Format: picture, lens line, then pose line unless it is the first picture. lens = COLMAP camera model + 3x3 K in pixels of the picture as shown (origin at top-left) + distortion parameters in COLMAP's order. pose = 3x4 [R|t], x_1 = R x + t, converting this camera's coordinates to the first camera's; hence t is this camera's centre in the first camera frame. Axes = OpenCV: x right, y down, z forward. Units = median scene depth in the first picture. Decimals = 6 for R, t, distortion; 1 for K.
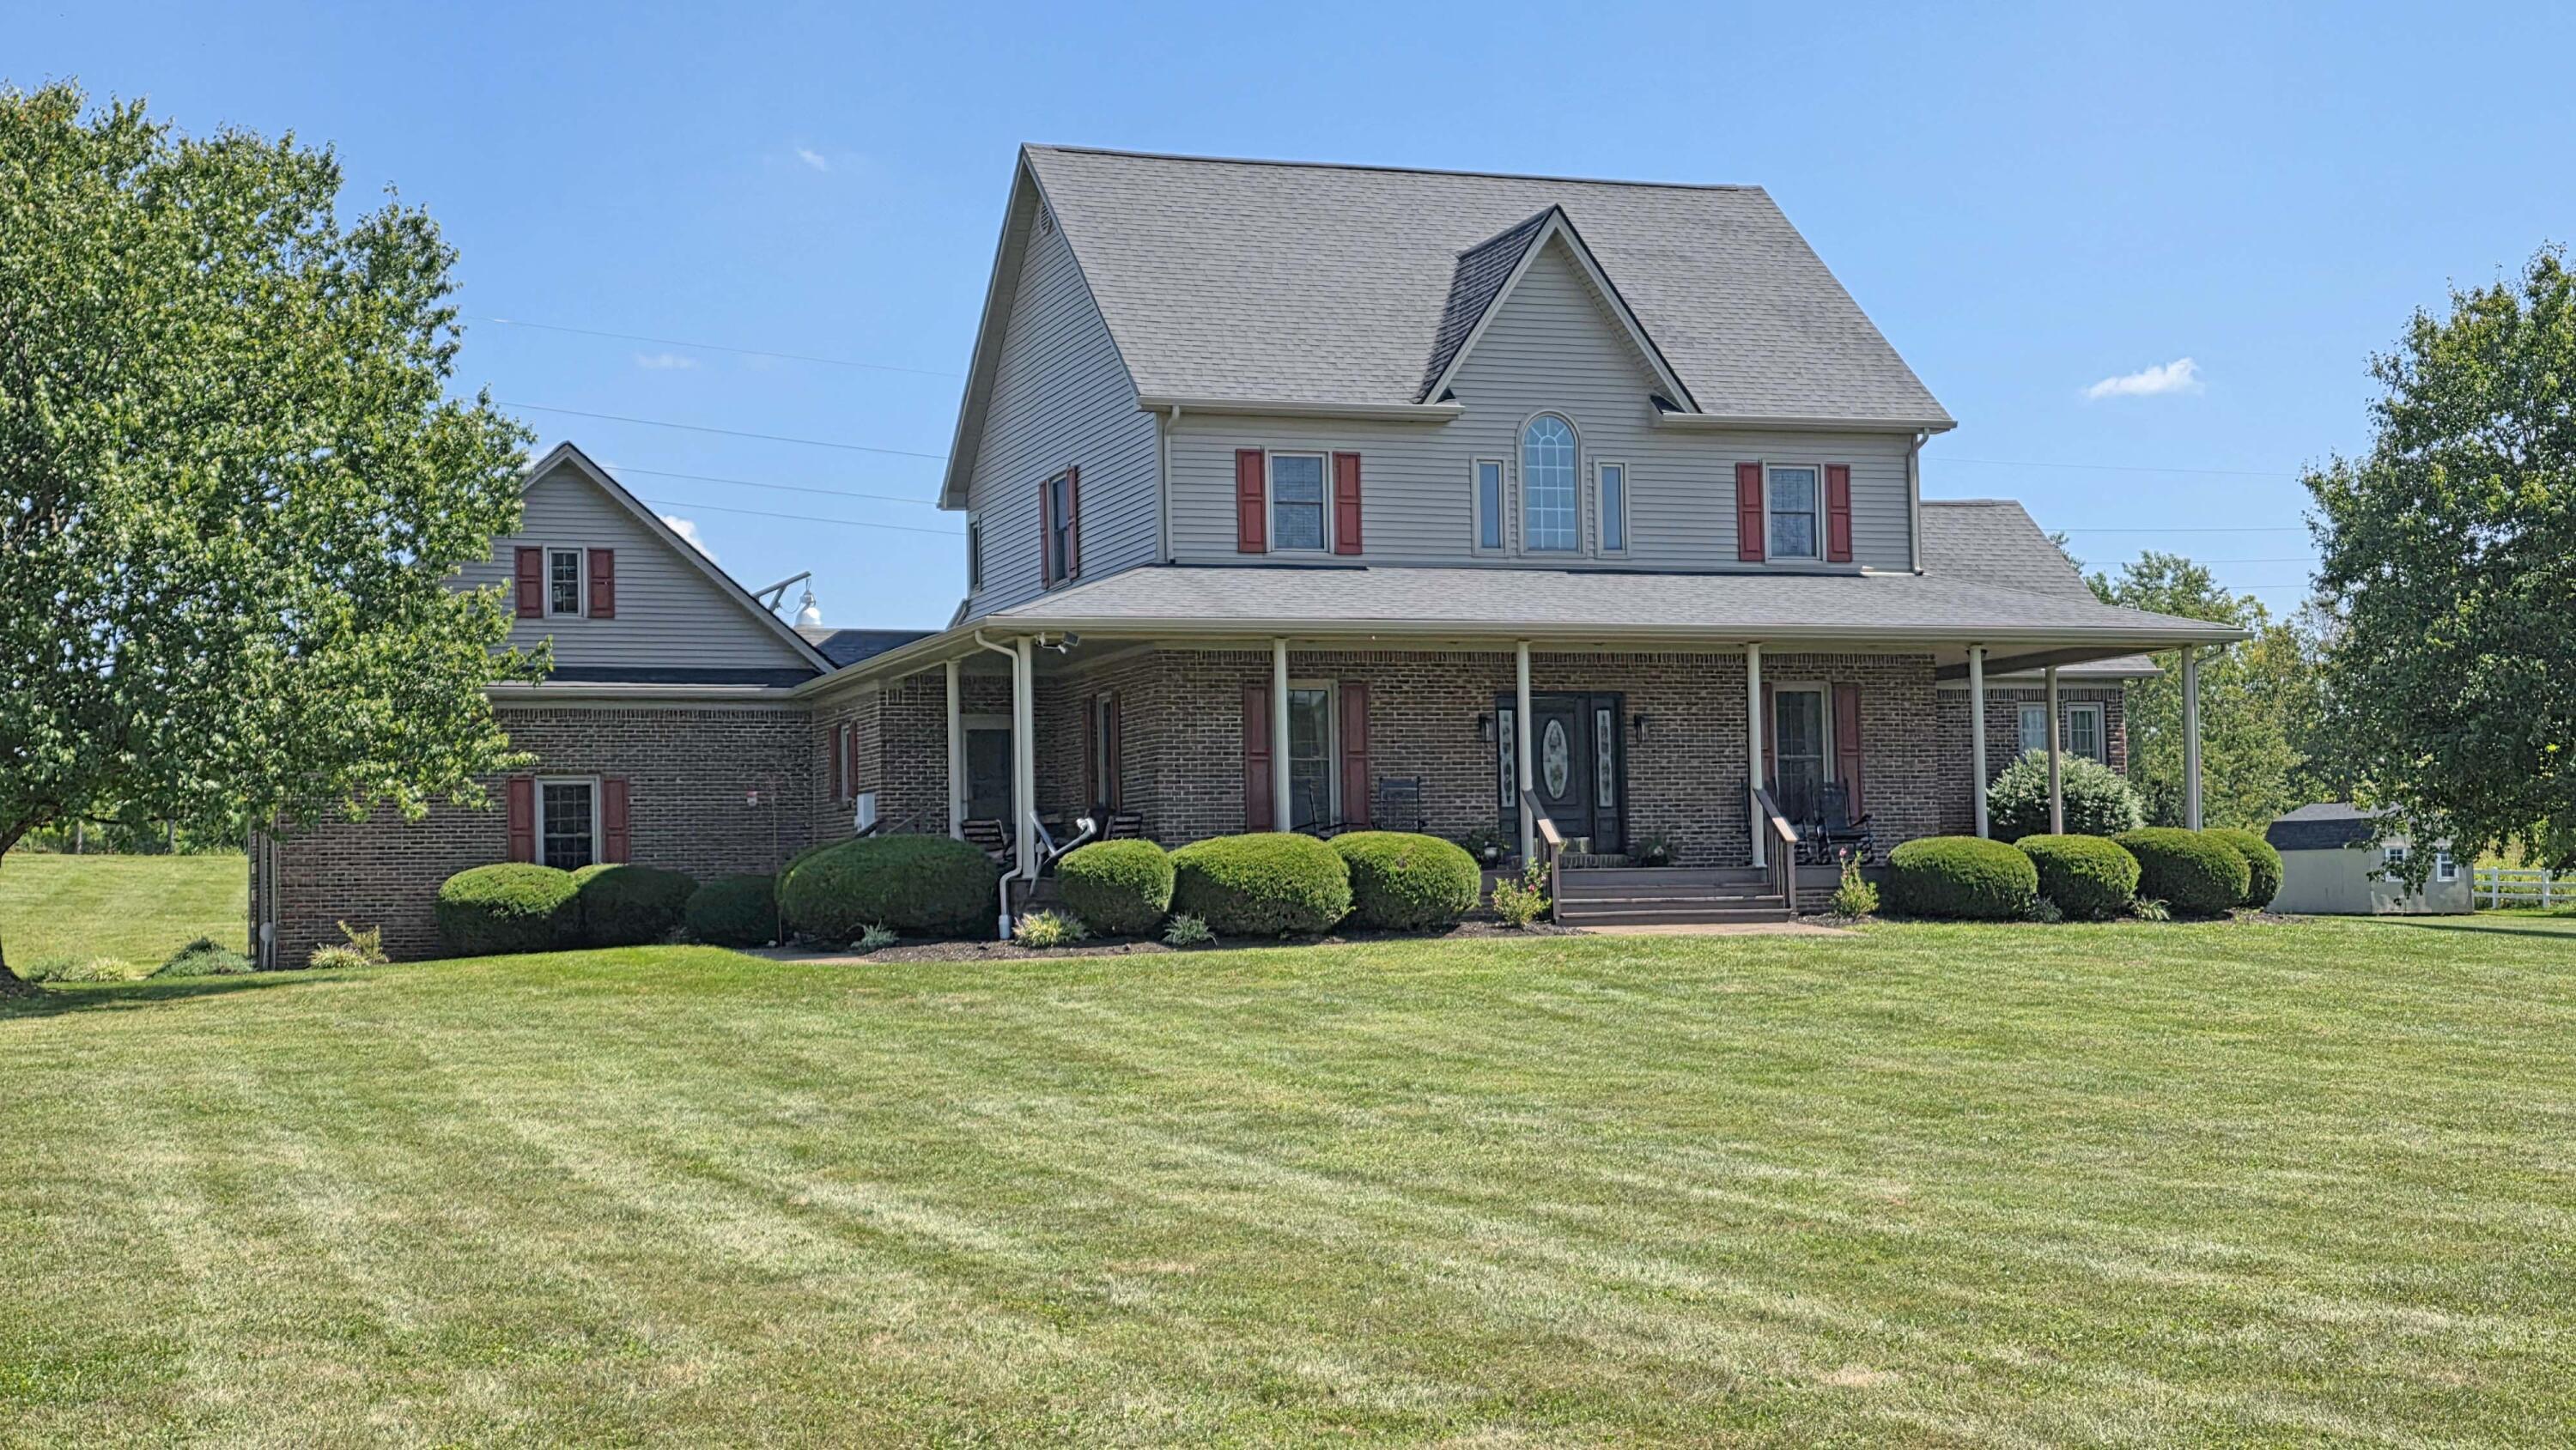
lens RADIAL K [[3300.1, 0, 1273.9], [0, 3300.1, 714.1], [0, 0, 1]] dist [0.039591, 0.000000]
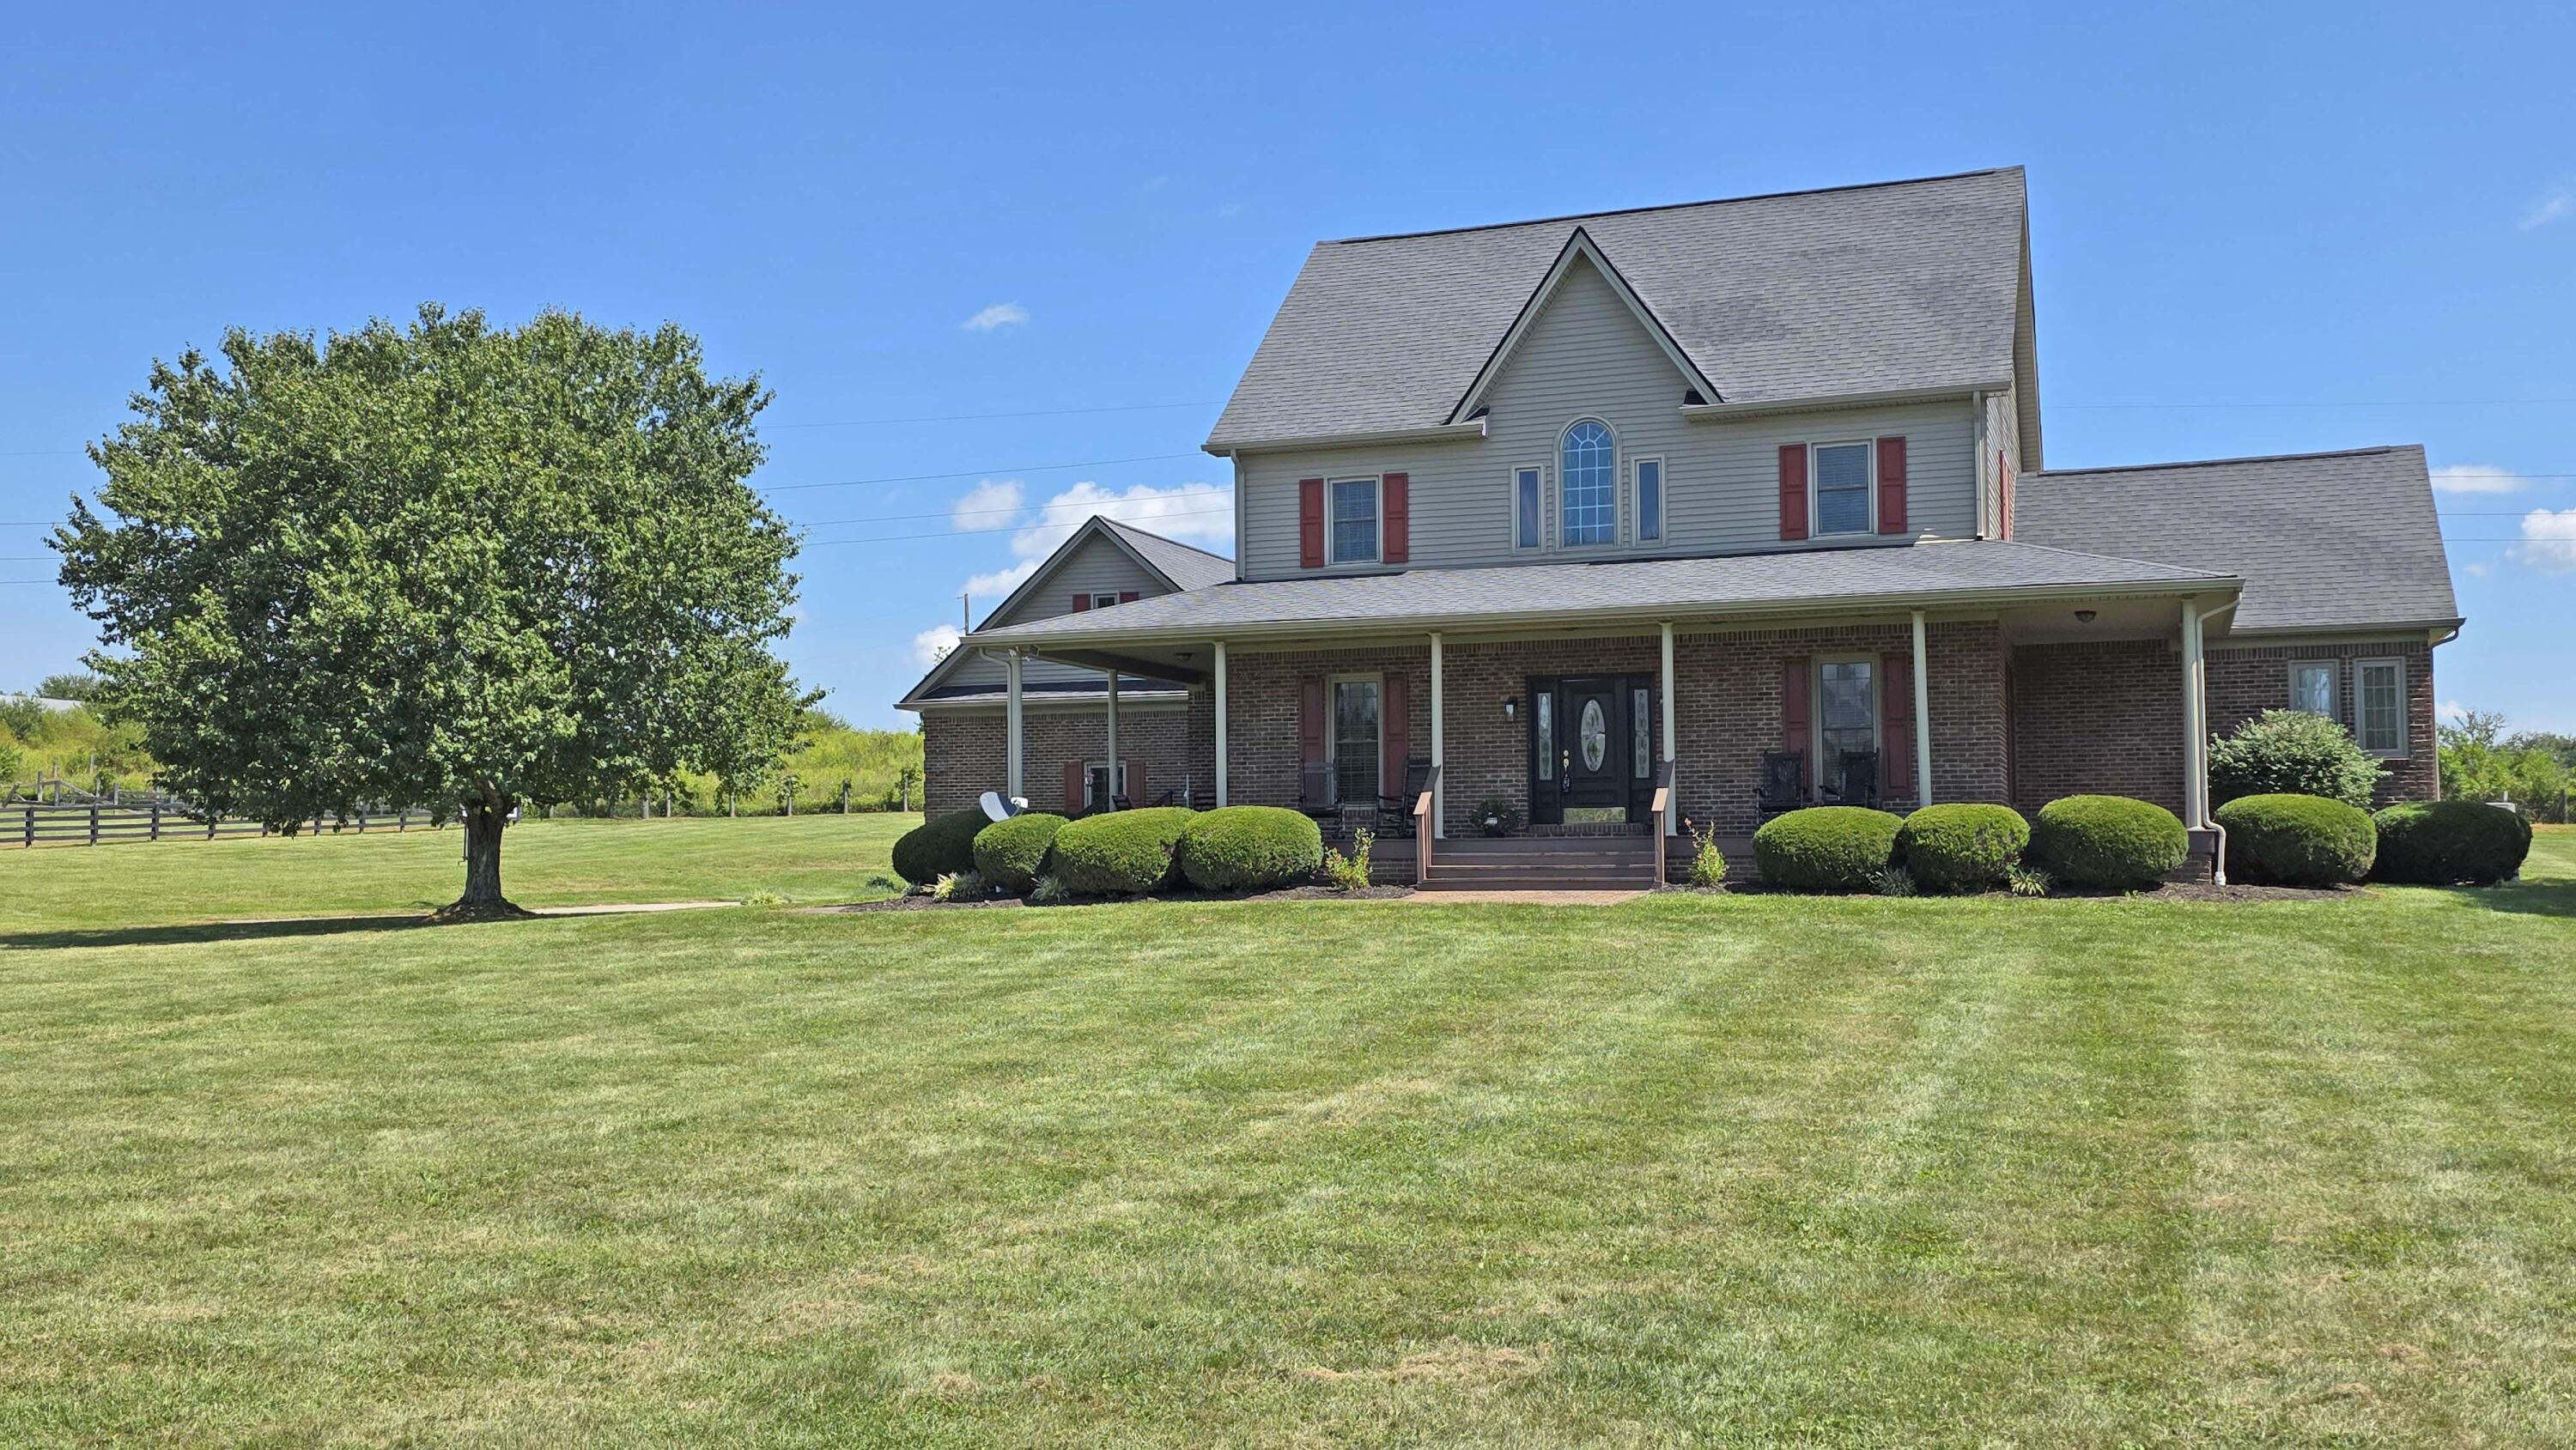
lens RADIAL K [[2379.4, 0, 1302.2], [0, 2379.4, 730.6], [0, 0, 1]] dist [0.061191, 0.000000]
pose [[0.777134, -0.023469, -0.628898, 0.508699], [0.031913, 0.999488, 0.002137, 0.007287], [0.628526, -0.021731, 0.777485, 0.327688]]
